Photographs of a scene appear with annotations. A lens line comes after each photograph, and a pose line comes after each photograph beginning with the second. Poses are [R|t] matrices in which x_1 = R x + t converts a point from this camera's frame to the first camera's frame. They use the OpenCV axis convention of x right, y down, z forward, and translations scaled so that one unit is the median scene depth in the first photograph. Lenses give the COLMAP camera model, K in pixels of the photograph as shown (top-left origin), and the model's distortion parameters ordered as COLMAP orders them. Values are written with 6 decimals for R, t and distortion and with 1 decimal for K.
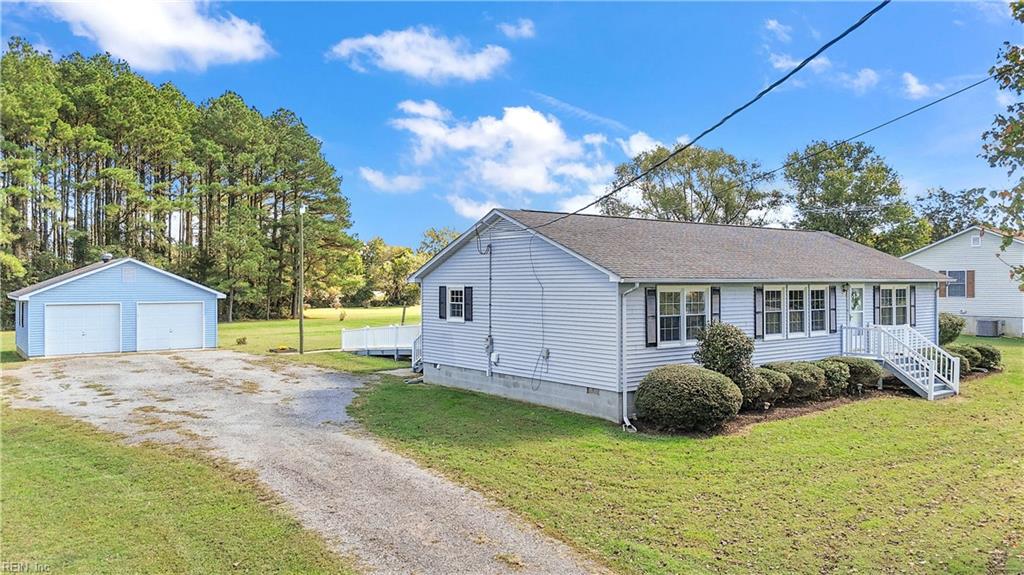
lens RADIAL K [[752.7, 0, 508.1], [0, 752.7, 288.9], [0, 0, 1]] dist [0.070868, -0.073884]
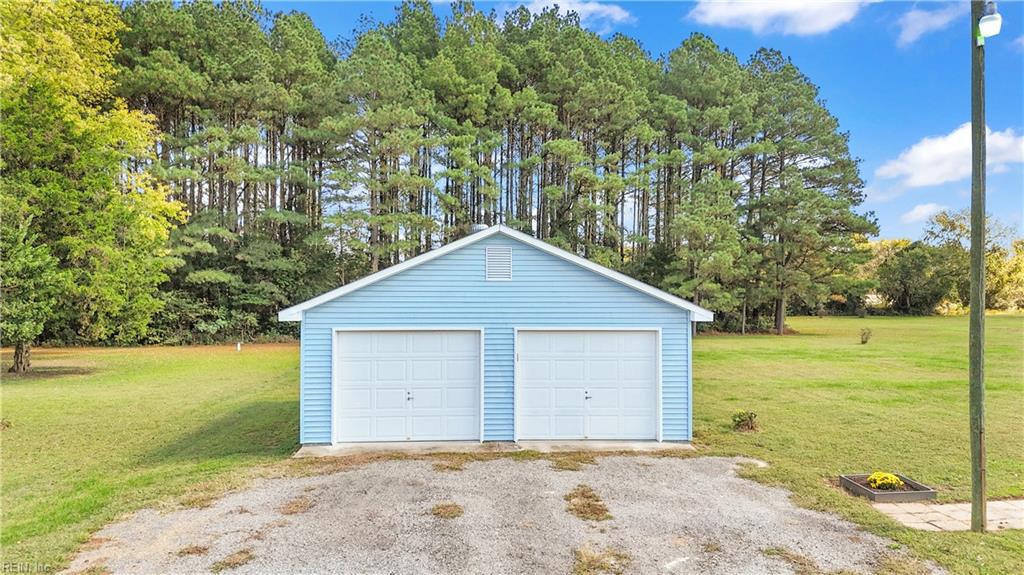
lens RADIAL K [[752.7, 0, 508.1], [0, 752.7, 288.9], [0, 0, 1]] dist [0.070868, -0.073884]
pose [[0.836137, 0.005727, -0.548490, -0.112358], [-0.006404, 0.999979, 0.000678, -0.002165], [0.548483, 0.002946, 0.836157, 0.281117]]
